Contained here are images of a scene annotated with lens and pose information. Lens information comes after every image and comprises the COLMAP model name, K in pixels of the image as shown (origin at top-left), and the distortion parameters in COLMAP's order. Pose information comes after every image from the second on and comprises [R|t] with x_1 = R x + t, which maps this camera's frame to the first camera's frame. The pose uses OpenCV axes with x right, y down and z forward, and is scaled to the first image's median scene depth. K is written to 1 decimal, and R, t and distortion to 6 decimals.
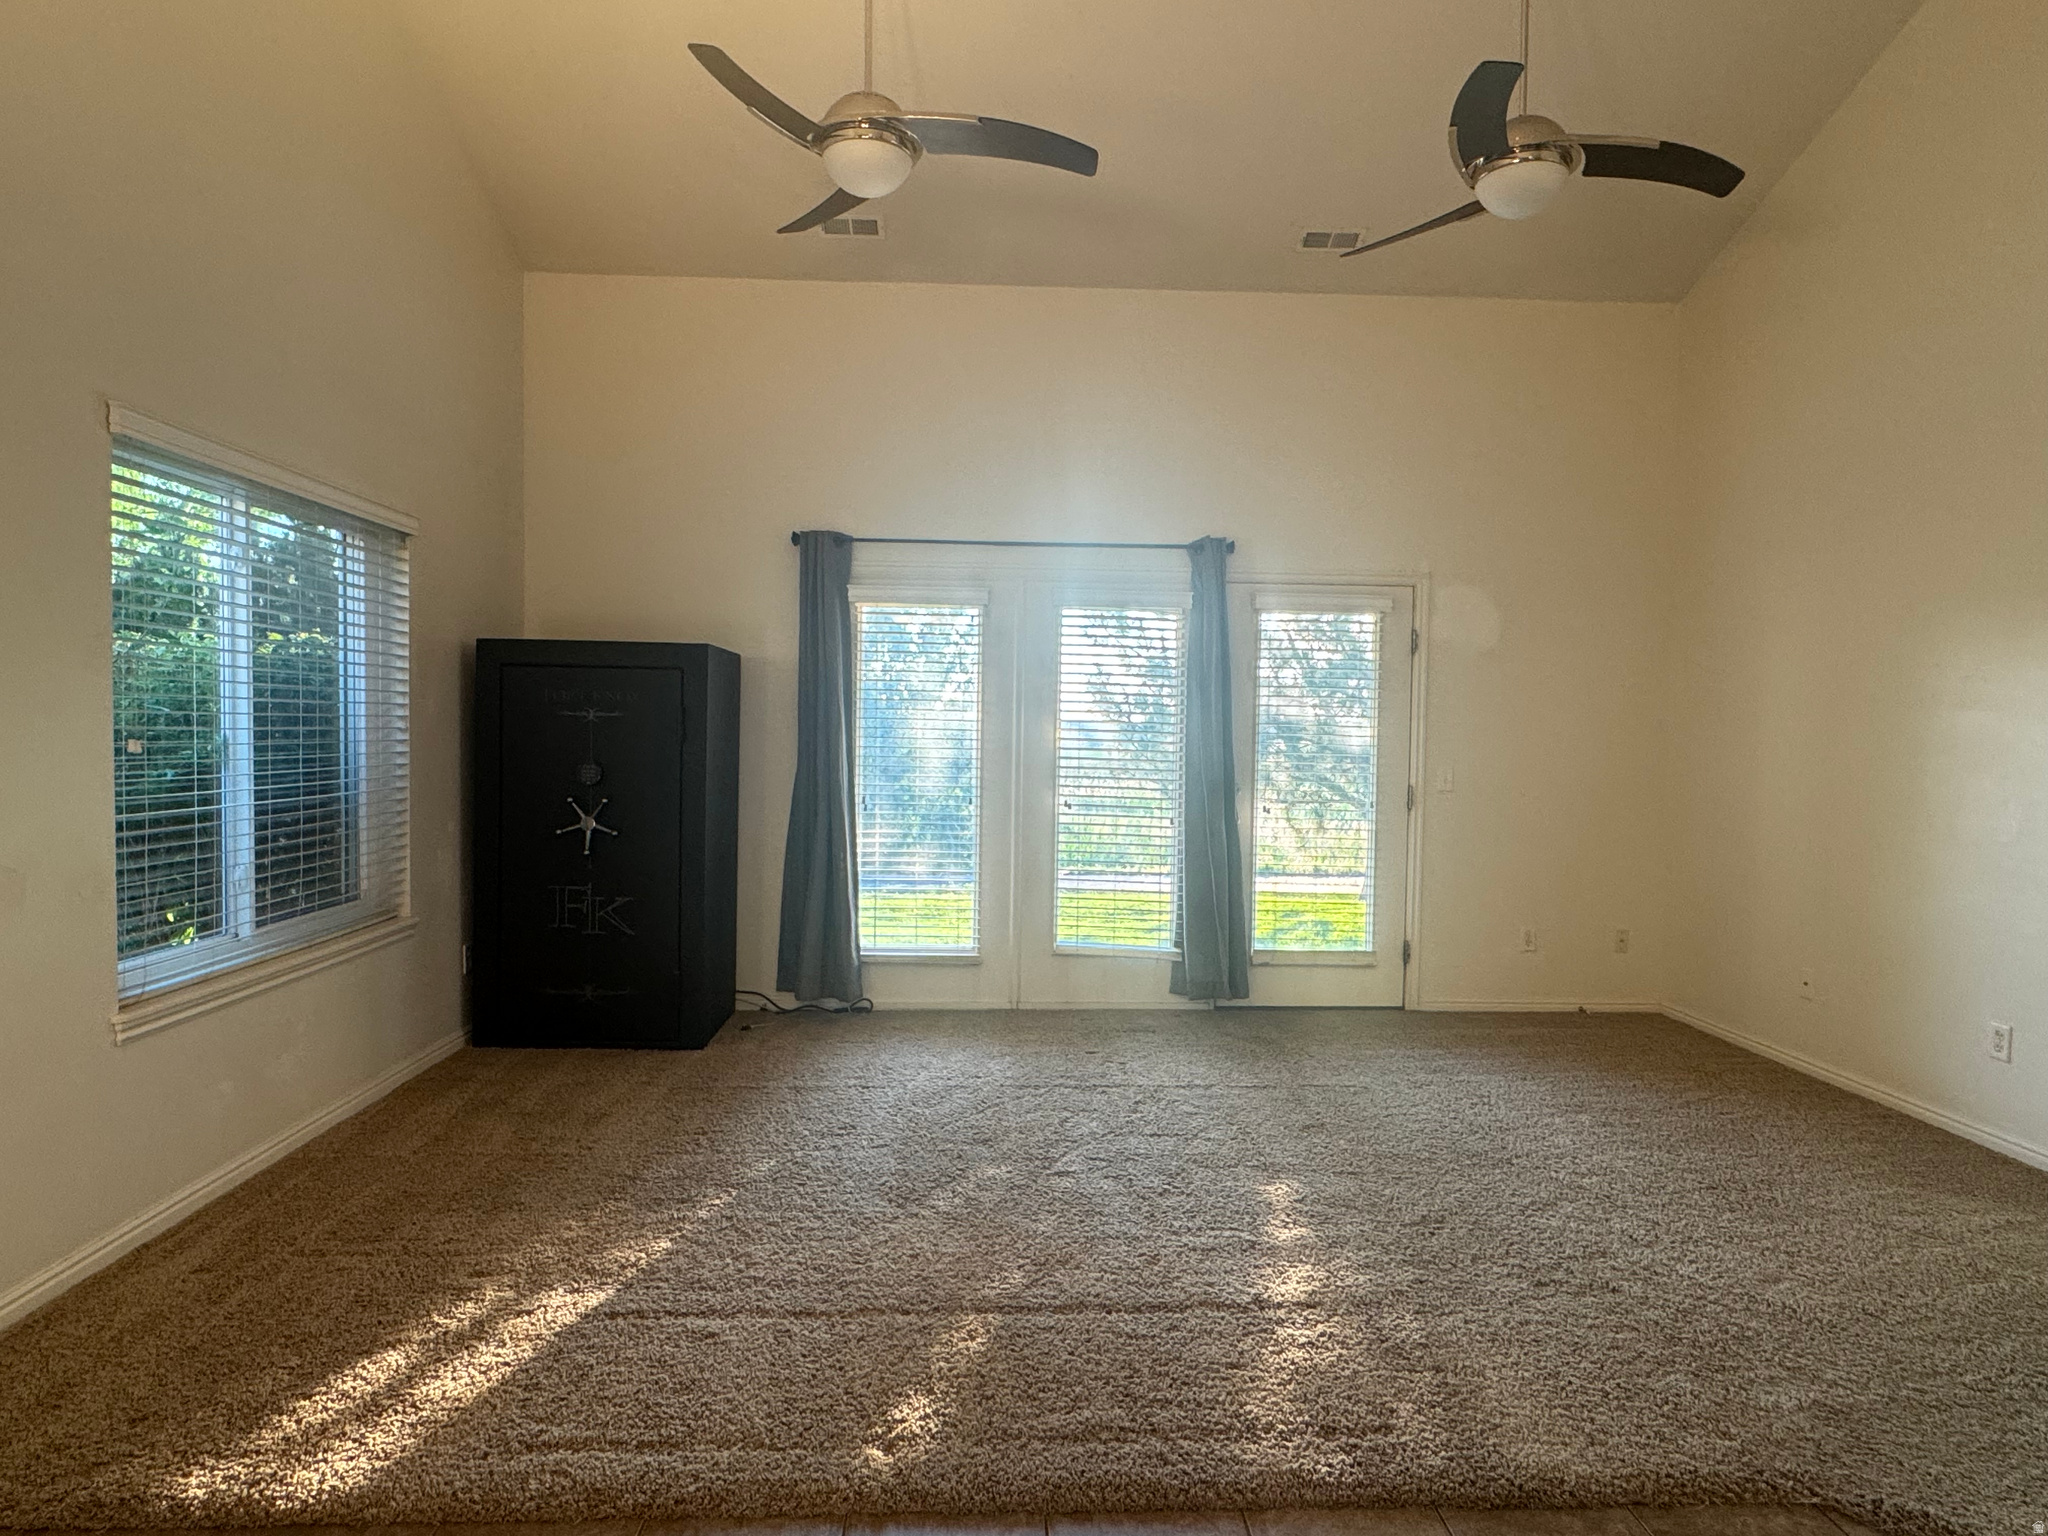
lens RADIAL K [[1209.3, 0, 1024.0], [0, 1209.3, 768.0], [0, 0, 1]] dist [-0.004666, -0.000358]
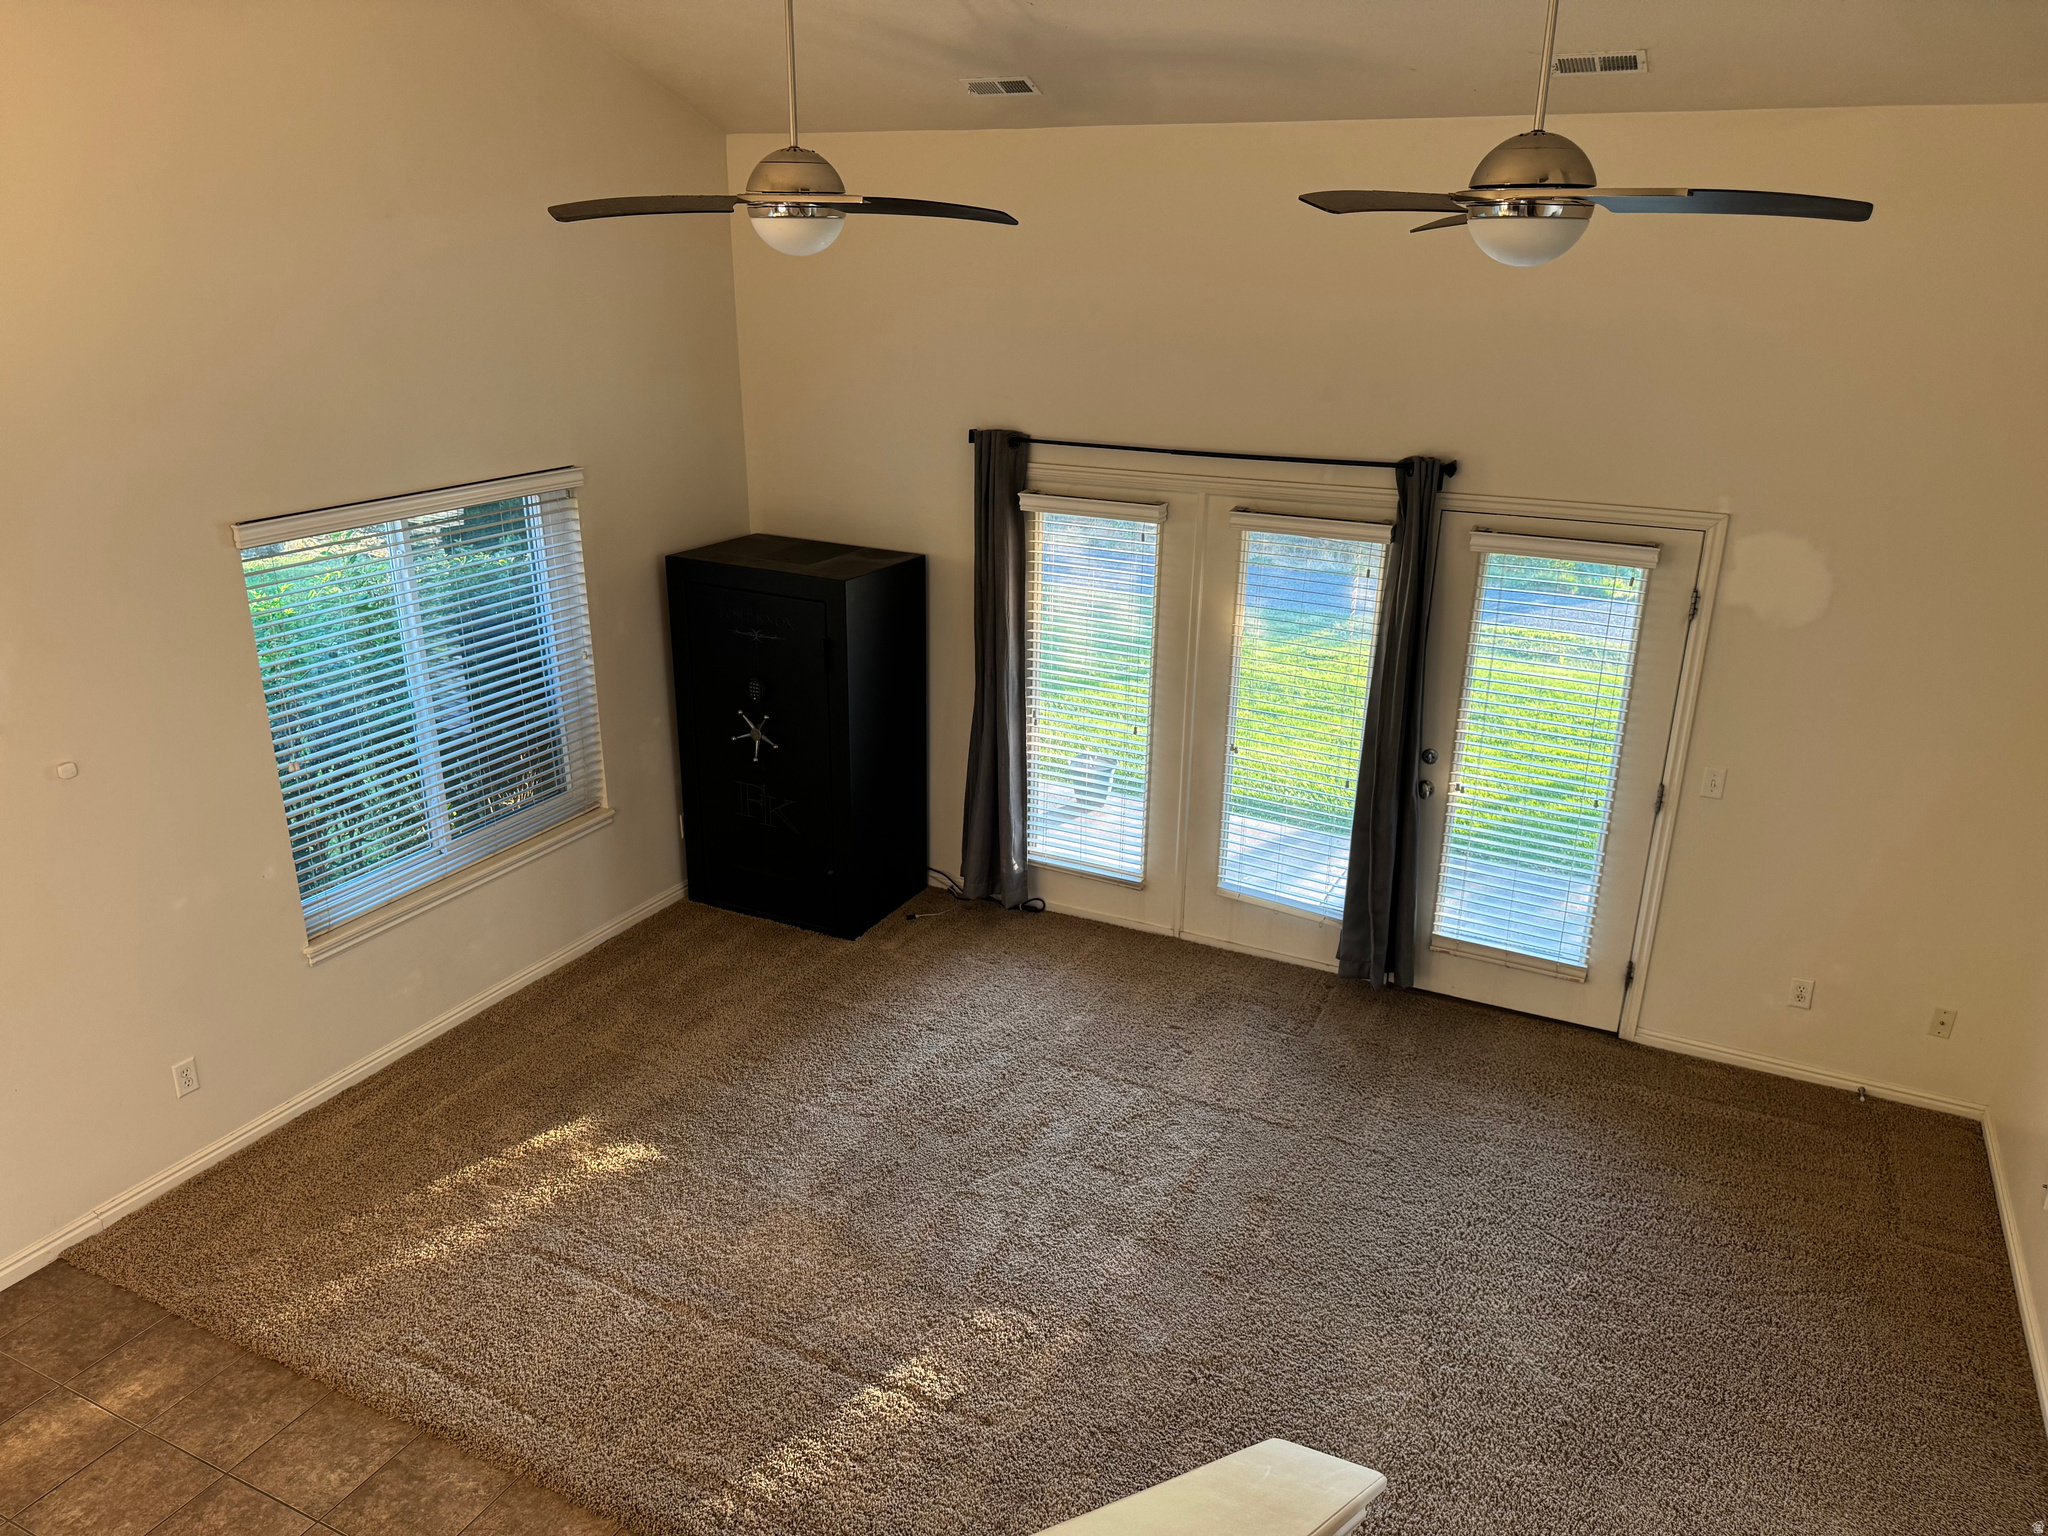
lens RADIAL K [[1460.0, 0, 1024.0], [0, 1460.0, 768.0], [0, 0, 1]] dist [0.089392, -0.121700]
pose [[0.878506, 0.158186, -0.450782, 0.401158], [-0.017270, 0.953488, 0.300936, -0.288274], [0.477419, -0.256589, 0.840376, -0.008012]]
